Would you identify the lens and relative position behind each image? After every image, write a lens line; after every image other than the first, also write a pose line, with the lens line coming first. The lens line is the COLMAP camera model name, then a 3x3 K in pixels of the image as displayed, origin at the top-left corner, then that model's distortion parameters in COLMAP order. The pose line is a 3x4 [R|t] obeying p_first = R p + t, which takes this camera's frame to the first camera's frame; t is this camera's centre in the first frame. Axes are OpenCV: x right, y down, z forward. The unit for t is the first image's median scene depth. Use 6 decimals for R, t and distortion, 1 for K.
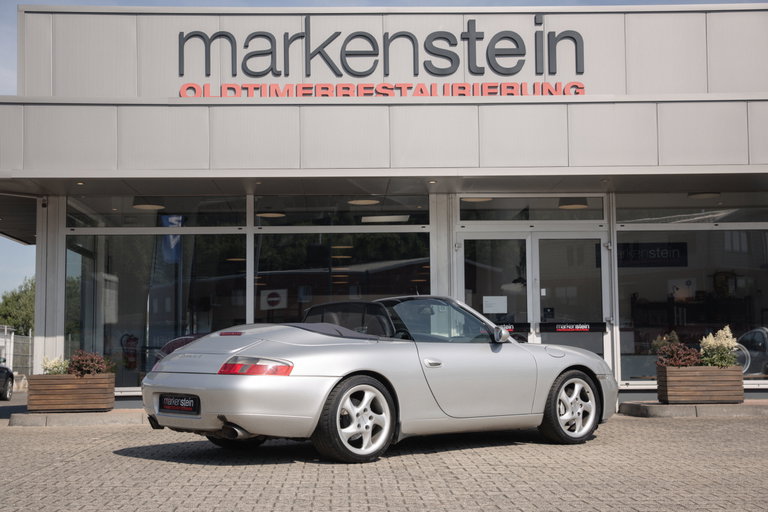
lens RADIAL K [[1245.5, 0, 382.8], [0, 1245.5, 259.5], [0, 0, 1]] dist [0.153925, 0.000000]
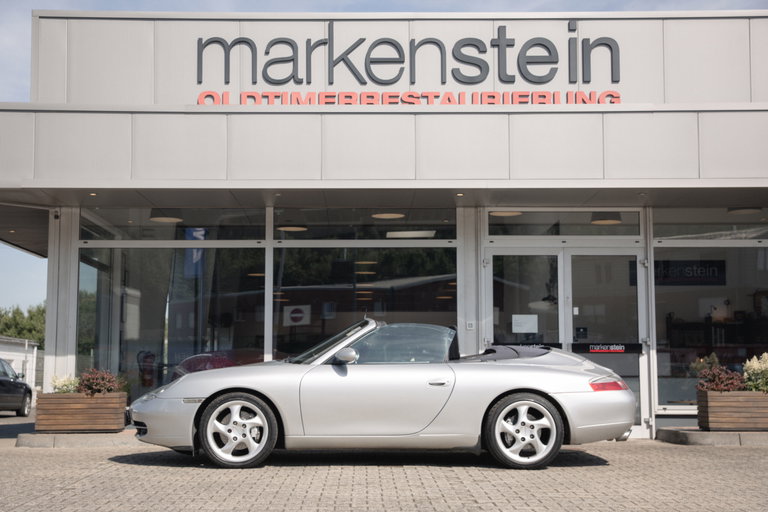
lens RADIAL K [[1245.5, 0, 381.4], [0, 1245.5, 253.7], [0, 0, 1]] dist [0.153925, 0.000000]
pose [[0.999692, 0.006592, -0.023918, 0.002780], [-0.006998, 0.999832, -0.016964, -0.000246], [0.023802, 0.017127, 0.999570, 0.043332]]
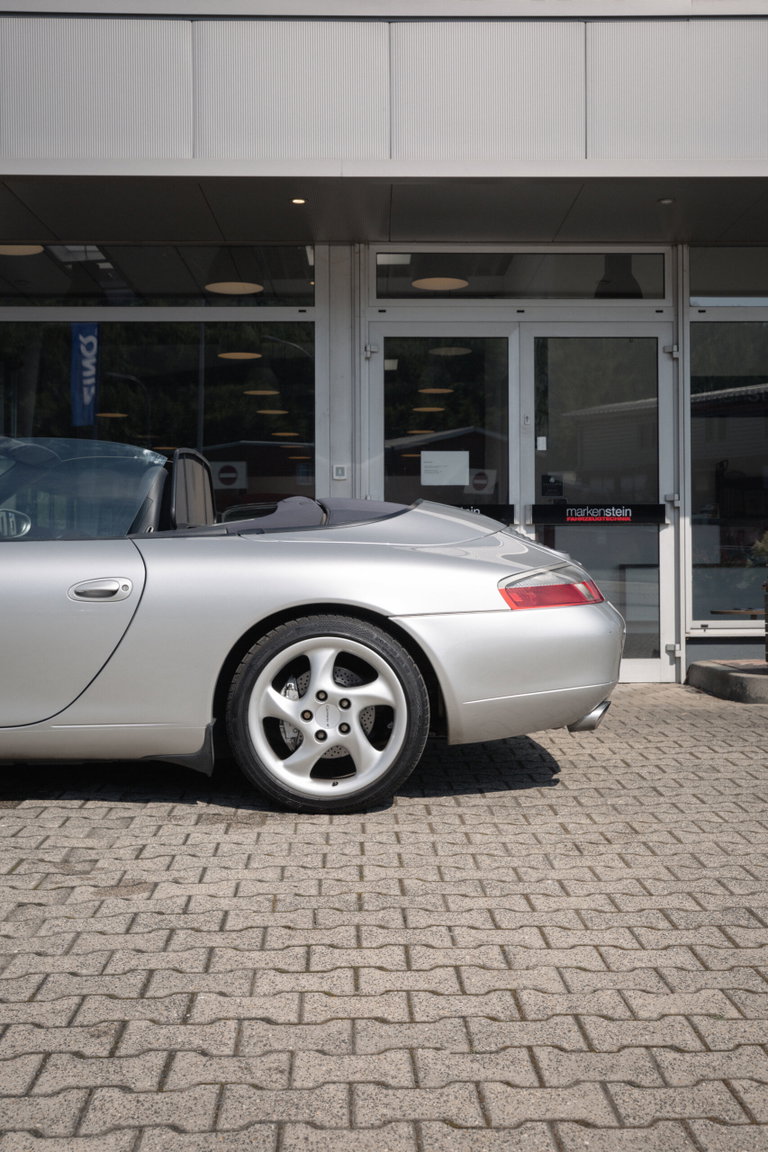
lens RADIAL K [[1259.9, 0, 438.2], [0, 1259.9, 546.0], [0, 0, 1]] dist [0.014889, 0.000000]
pose [[0.999692, 0.007414, -0.023700, 0.099493], [-0.005796, 0.997694, 0.067623, 0.033273], [0.024147, -0.067465, 0.997429, 0.494001]]
